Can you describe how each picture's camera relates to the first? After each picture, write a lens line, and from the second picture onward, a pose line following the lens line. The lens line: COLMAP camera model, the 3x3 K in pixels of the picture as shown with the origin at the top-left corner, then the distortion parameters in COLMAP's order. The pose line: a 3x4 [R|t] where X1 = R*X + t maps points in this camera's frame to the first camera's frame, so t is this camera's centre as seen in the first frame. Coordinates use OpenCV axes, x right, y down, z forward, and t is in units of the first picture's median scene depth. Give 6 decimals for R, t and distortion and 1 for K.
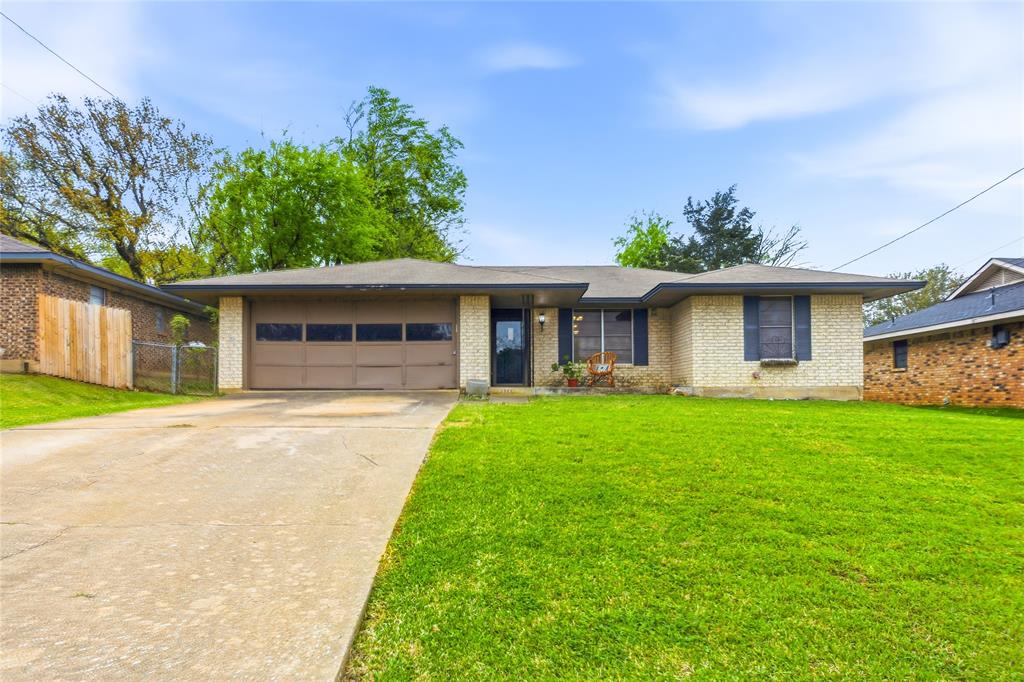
lens RADIAL K [[718.5, 0, 512.0], [0, 718.5, 341.0], [0, 0, 1]] dist [0.021599, -0.000194]
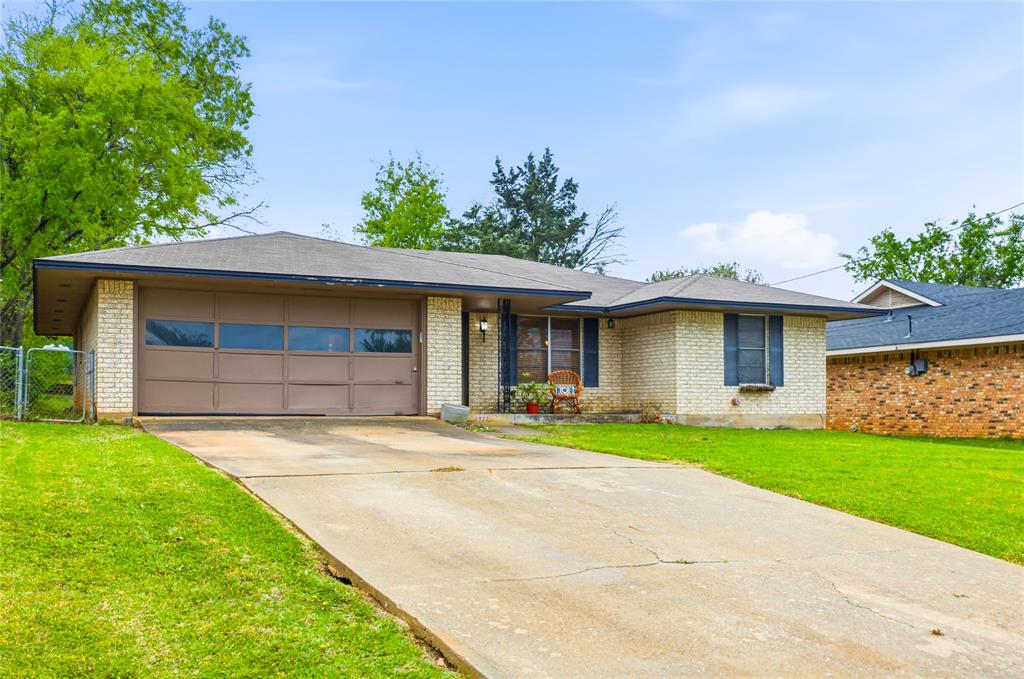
lens RADIAL K [[1045.7, 0, 511.2], [0, 1045.7, 409.6], [0, 0, 1]] dist [0.013972, 0.020490]
pose [[0.904330, 0.007144, 0.426775, -0.452173], [-0.039697, 0.996934, 0.067429, -0.019303], [-0.424984, -0.077919, 0.901841, -0.067737]]
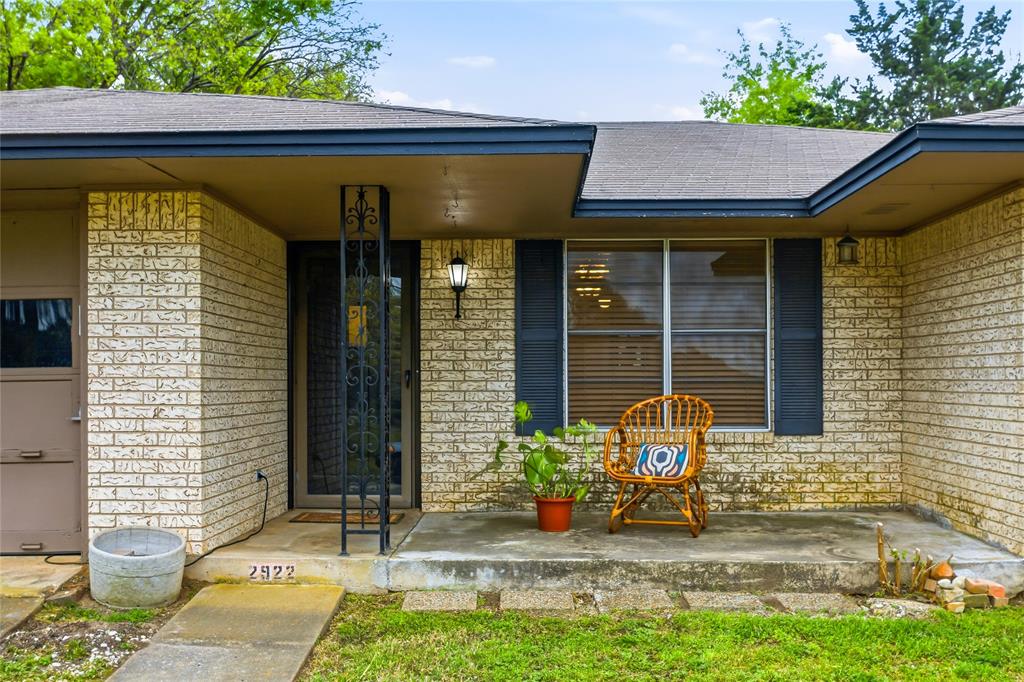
lens RADIAL K [[1114.9, 0, 512.0], [0, 1114.9, 341.0], [0, 0, 1]] dist [0.003496, -0.183540]
pose [[0.999737, 0.000096, -0.022914, 0.078501], [0.001018, 0.998819, 0.048582, -0.027879], [0.022891, -0.048593, 0.998556, 0.581661]]
